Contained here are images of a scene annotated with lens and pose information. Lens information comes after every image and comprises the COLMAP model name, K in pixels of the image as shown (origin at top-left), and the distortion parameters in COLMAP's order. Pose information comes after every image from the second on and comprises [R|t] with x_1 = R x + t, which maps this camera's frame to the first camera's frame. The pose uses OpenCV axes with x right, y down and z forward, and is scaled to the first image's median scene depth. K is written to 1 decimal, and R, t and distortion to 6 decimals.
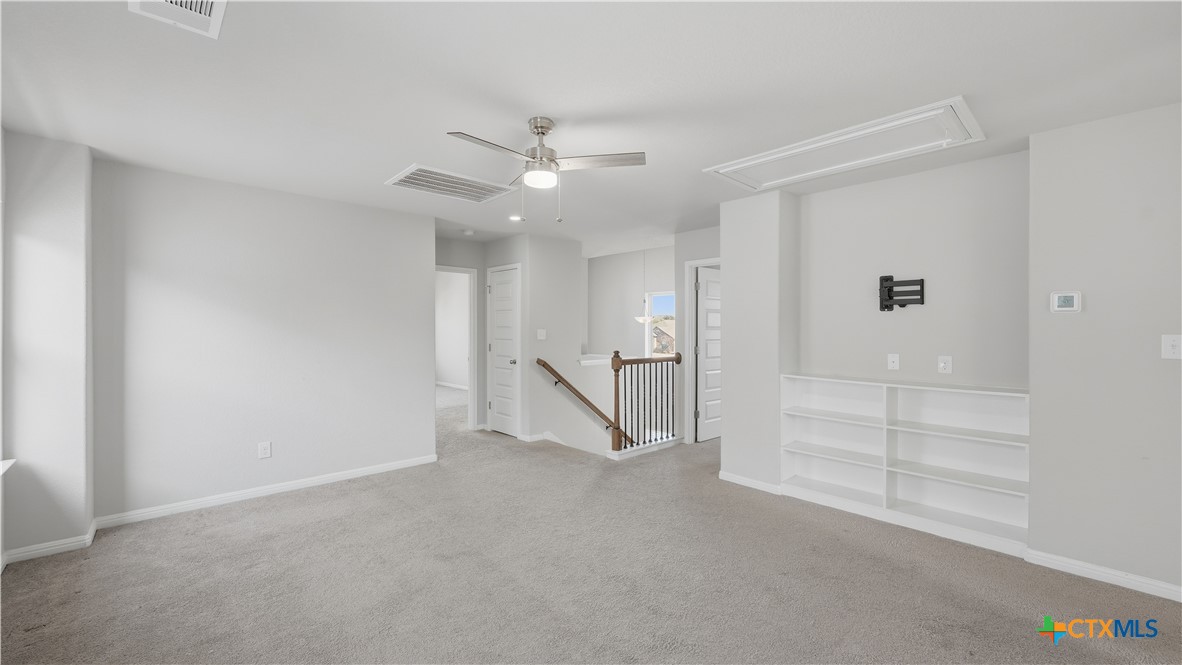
lens RADIAL K [[481.5, 0, 588.8], [0, 481.5, 332.3], [0, 0, 1]] dist [0.001191, 0.000010]
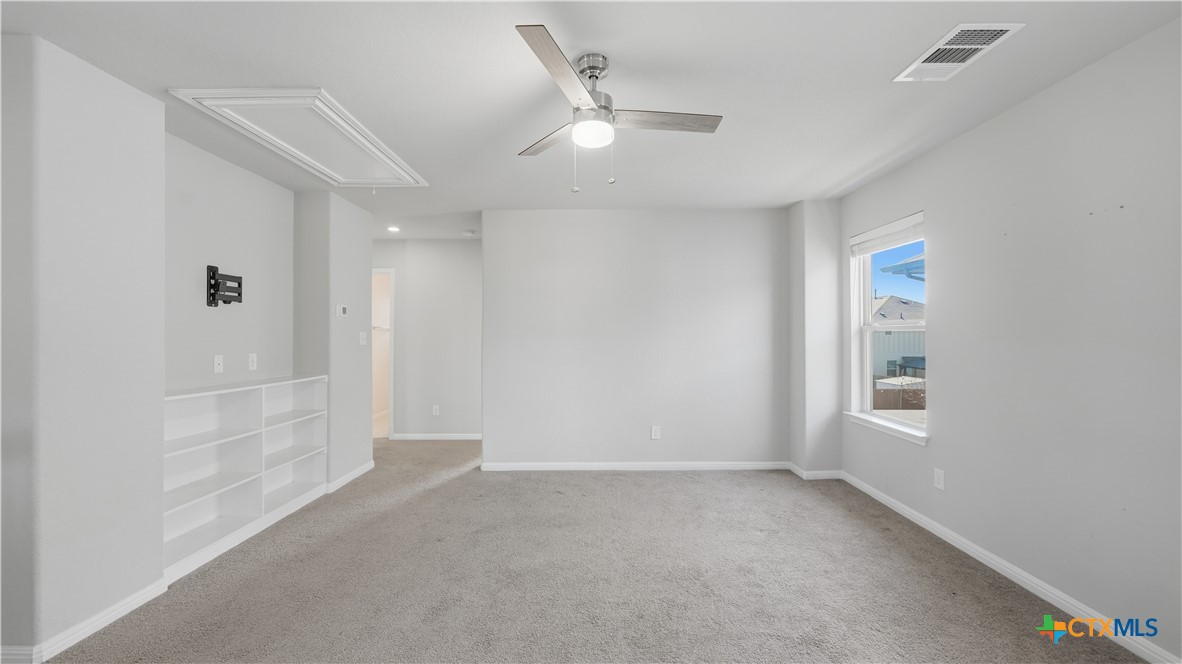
lens RADIAL K [[481.5, 0, 588.8], [0, 481.5, 331.8], [0, 0, 1]] dist [0.001191, 0.000010]
pose [[-0.722585, 0.001865, 0.691279, -0.497613], [0.004763, 0.999986, 0.002281, 0.002852], [-0.691265, 0.004941, -0.722584, 1.219507]]
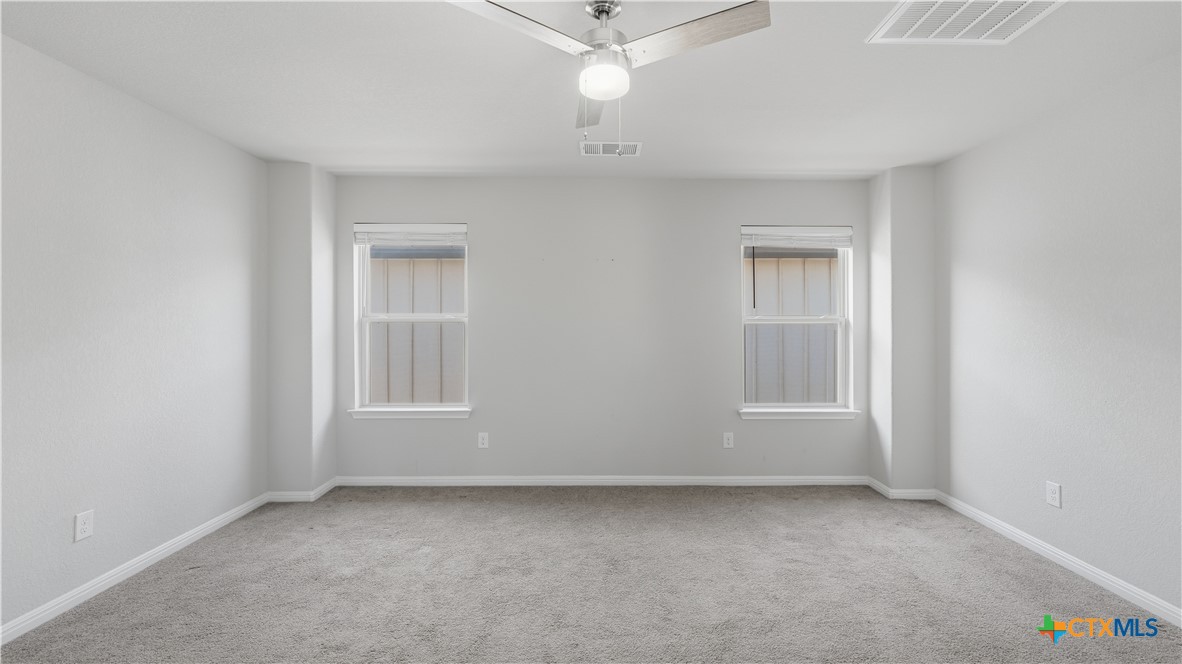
lens RADIAL K [[493.1, 0, 616.6], [0, 493.1, 329.0], [0, 0, 1]] dist [0.000610, 0.000160]
pose [[-0.657429, 0.001671, -0.753515, 0.300433], [-0.005738, 0.999957, 0.007225, 0.009052], [0.753495, 0.009074, -0.657391, 1.122497]]
